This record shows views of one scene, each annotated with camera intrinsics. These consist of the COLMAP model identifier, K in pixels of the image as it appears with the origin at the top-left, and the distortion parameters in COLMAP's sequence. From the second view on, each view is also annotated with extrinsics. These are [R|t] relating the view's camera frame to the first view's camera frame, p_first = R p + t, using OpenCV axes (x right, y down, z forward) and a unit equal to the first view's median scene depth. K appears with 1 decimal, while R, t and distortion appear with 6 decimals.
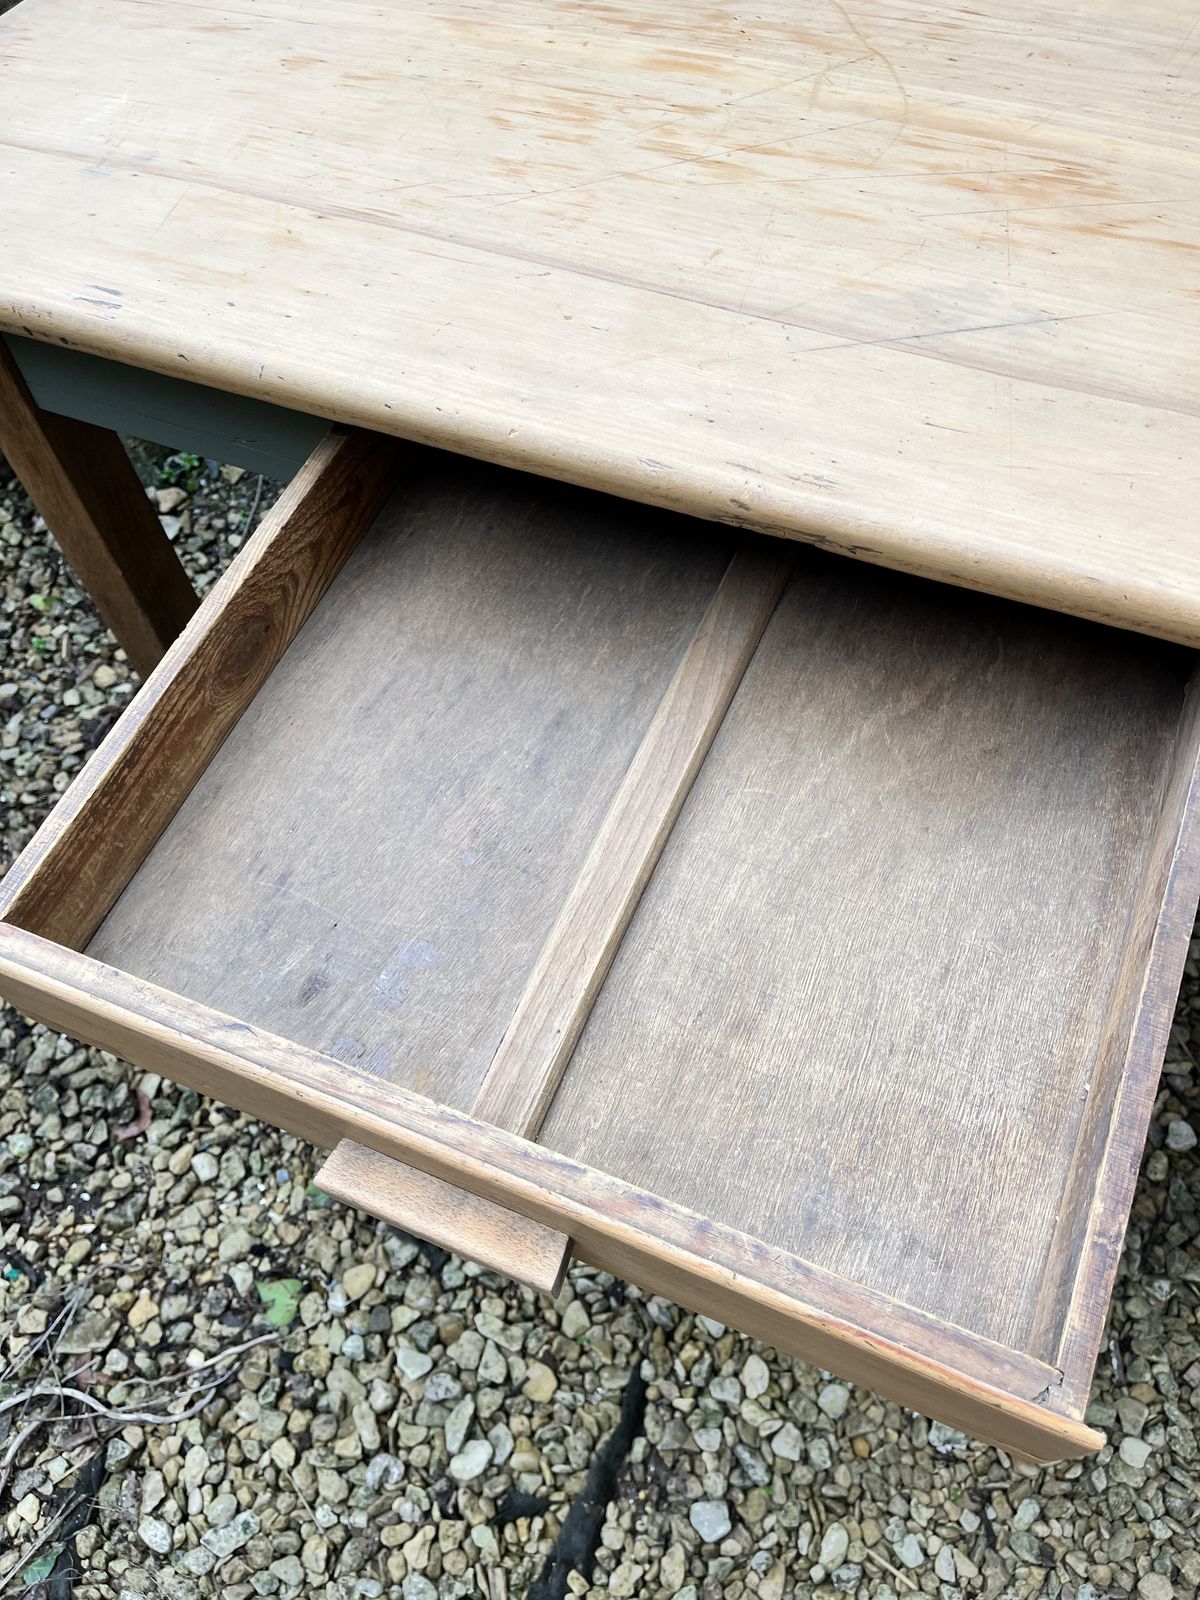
lens RADIAL K [[1216.5, 0, 608.1], [0, 1216.5, 814.9], [0, 0, 1]] dist [0.064224, -0.103099]
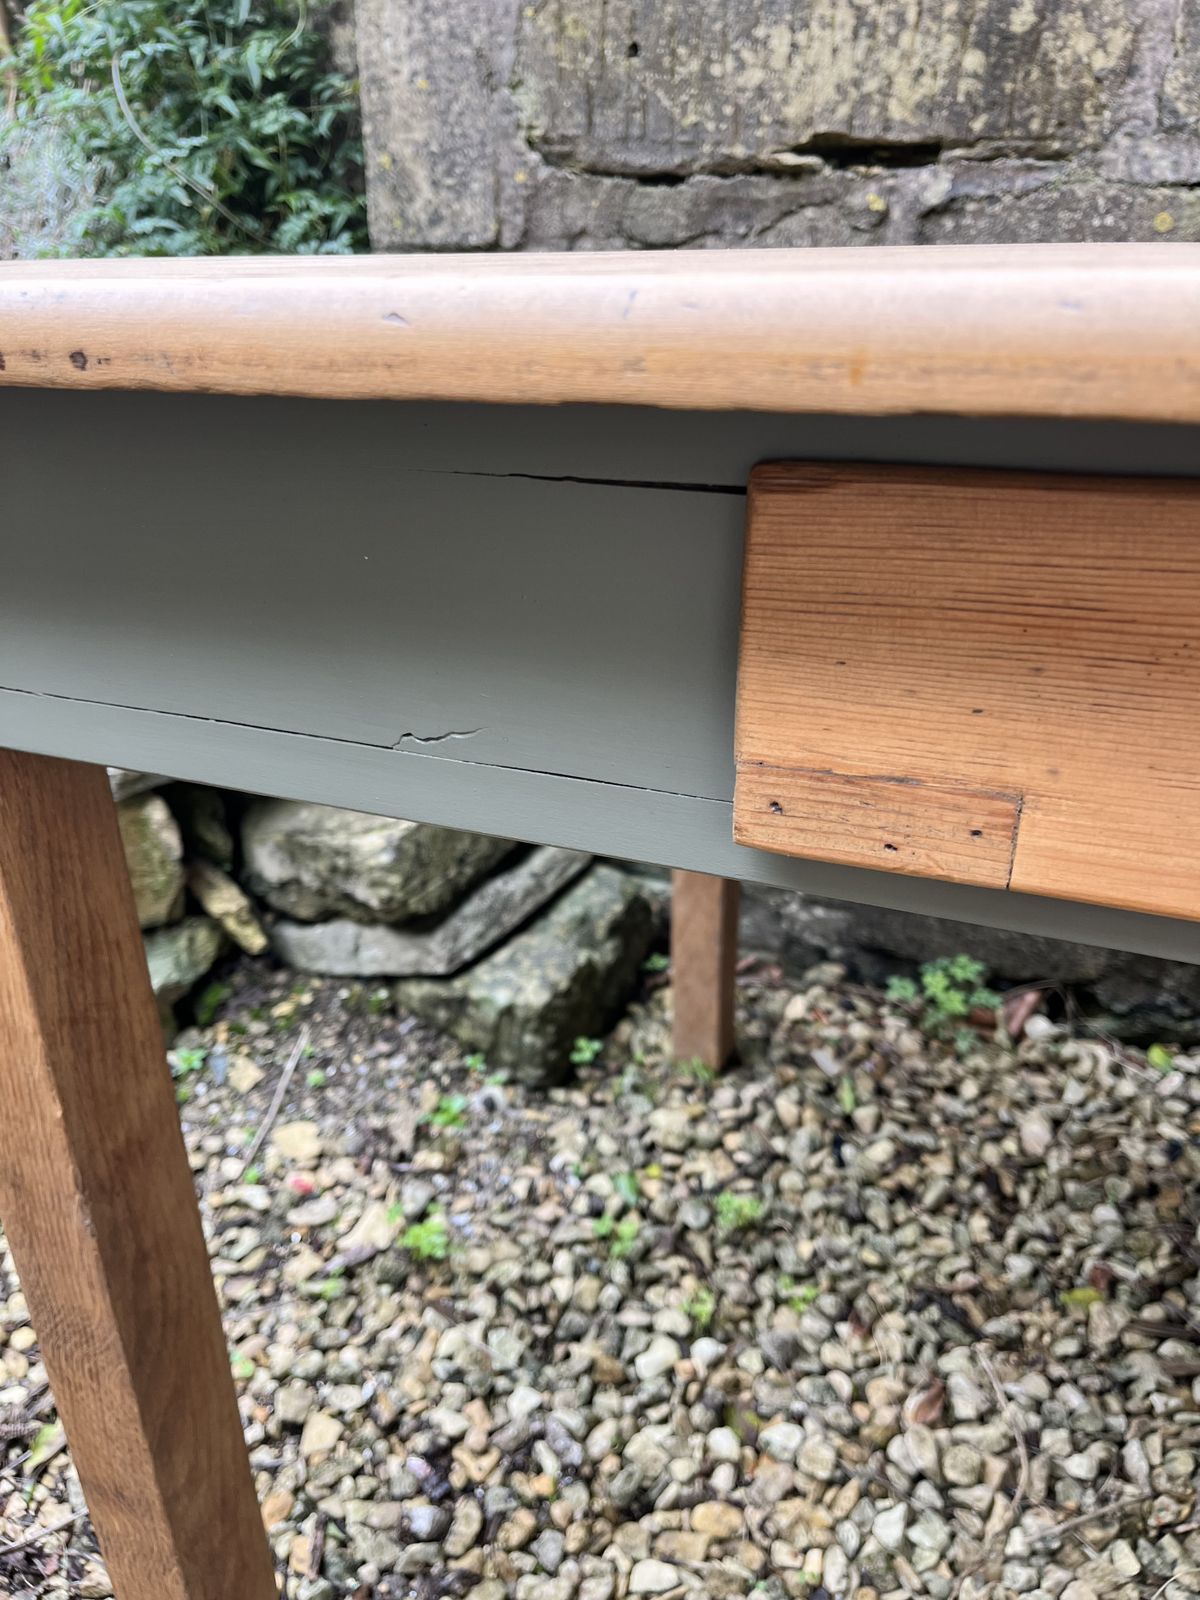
lens RADIAL K [[1216.5, 0, 601.3], [0, 1216.5, 815.1], [0, 0, 1]] dist [0.064224, -0.103099]
pose [[0.999444, 0.030855, 0.012640, -0.169997], [-0.019191, 0.842297, -0.538671, -0.034364], [-0.027268, 0.538129, 0.842421, 0.464712]]
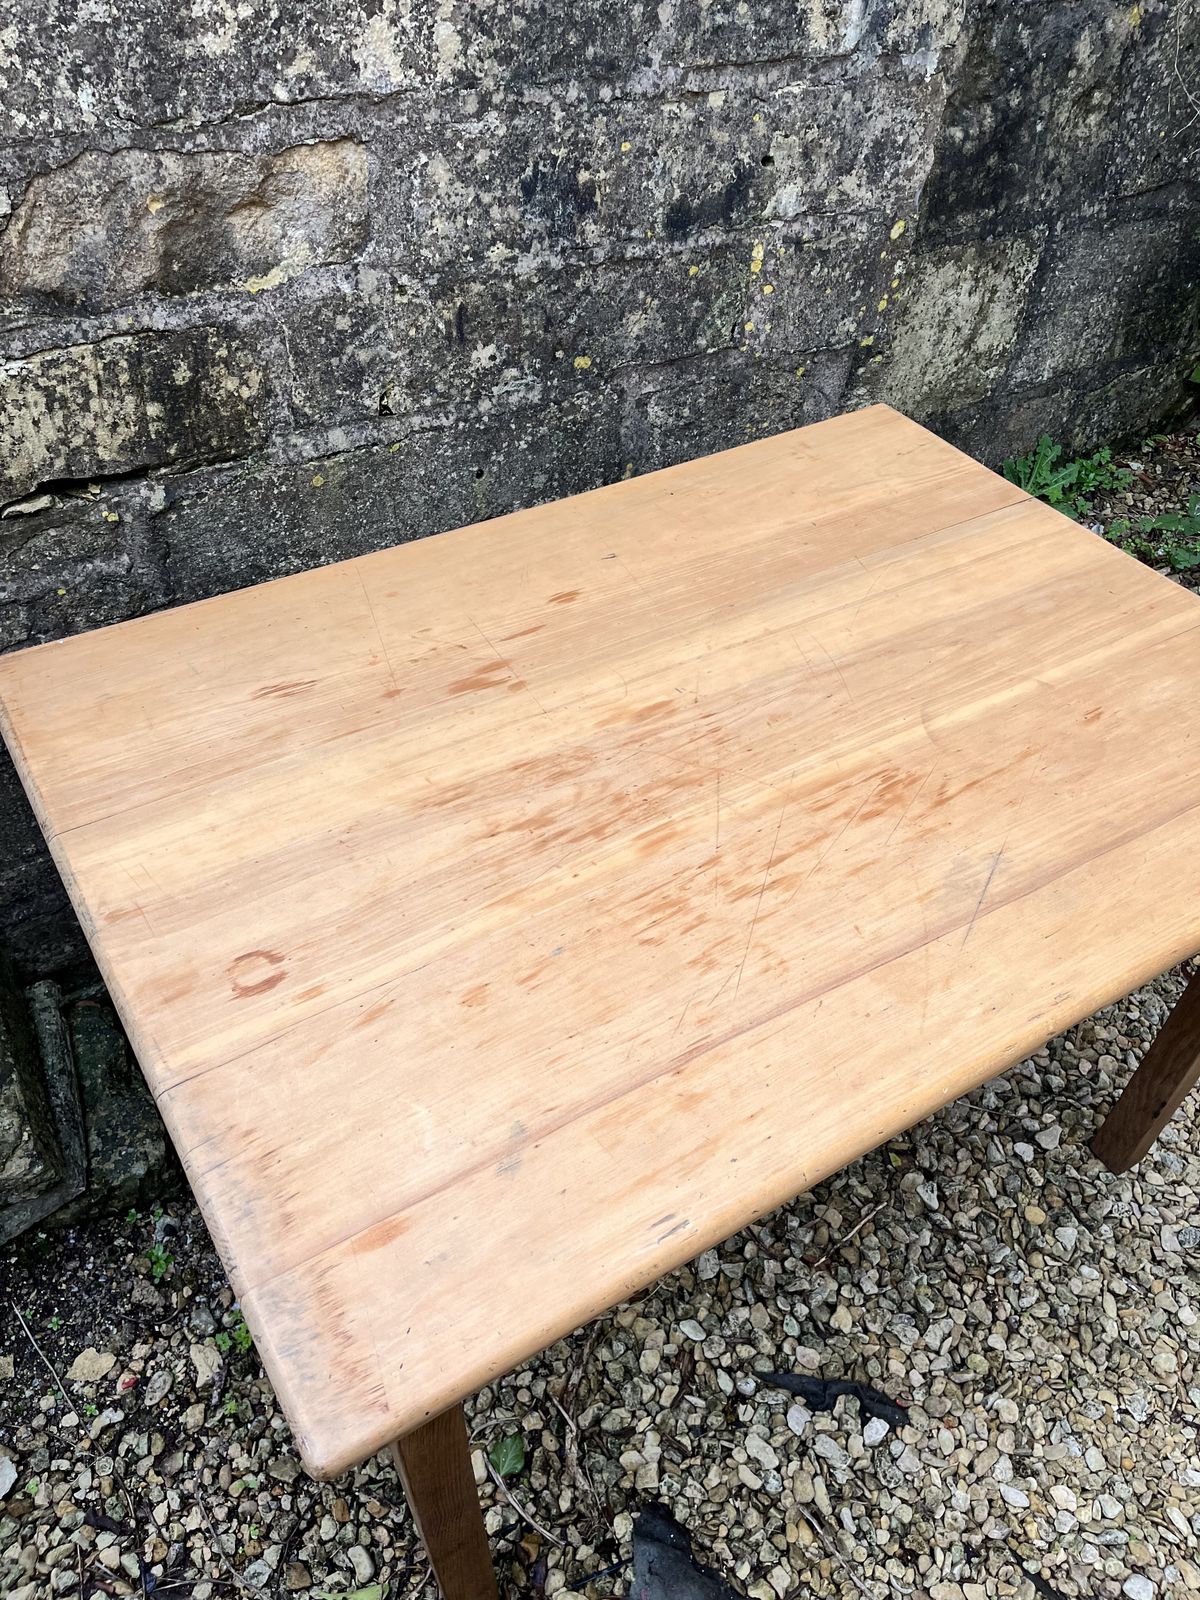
lens RADIAL K [[1216.5, 0, 611.3], [0, 1216.5, 812.1], [0, 0, 1]] dist [0.064224, -0.103099]
pose [[0.560503, -0.529050, 0.637136, -0.647804], [0.655884, 0.753301, 0.048512, -0.531116], [-0.505621, 0.390696, 0.769223, -0.100893]]
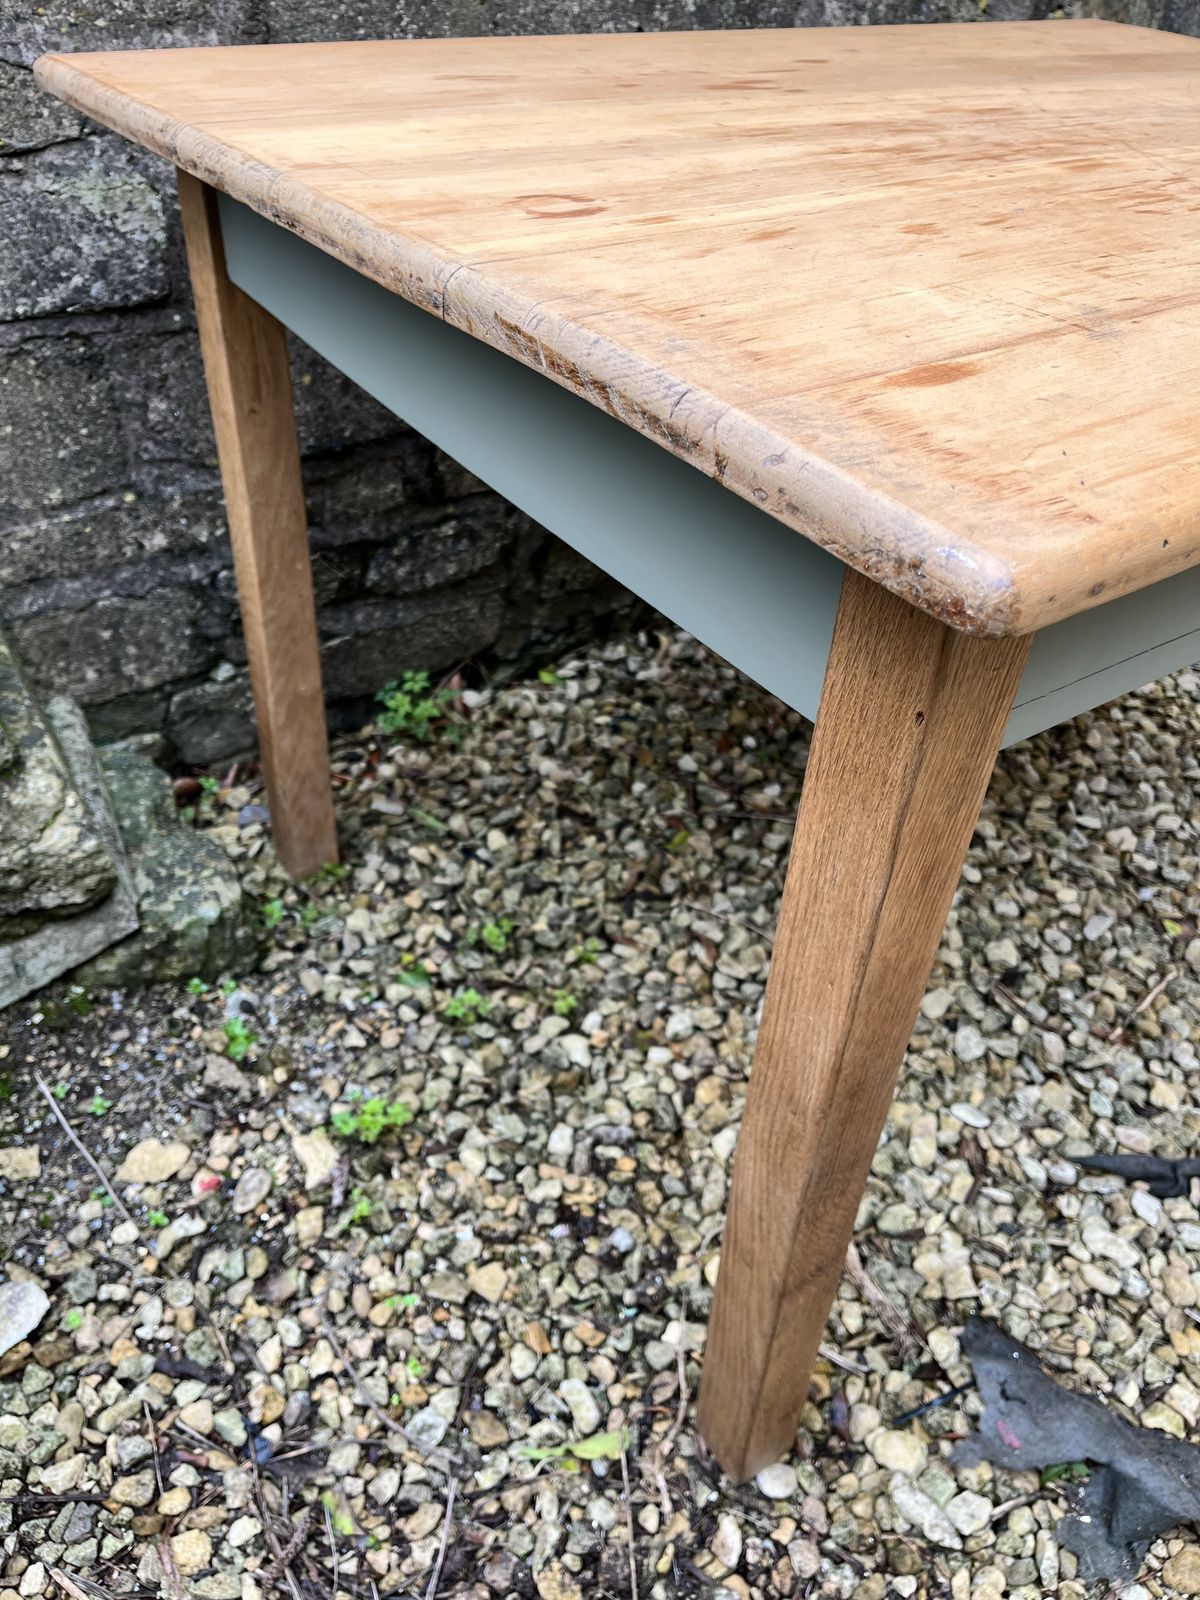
lens RADIAL K [[1216.5, 0, 596.0], [0, 1216.5, 822.4], [0, 0, 1]] dist [0.064224, -0.103099]
pose [[0.511725, -0.484252, 0.709674, -0.803104], [0.672882, 0.739495, 0.019405, -0.355134], [-0.534198, 0.467597, 0.704263, 0.540484]]
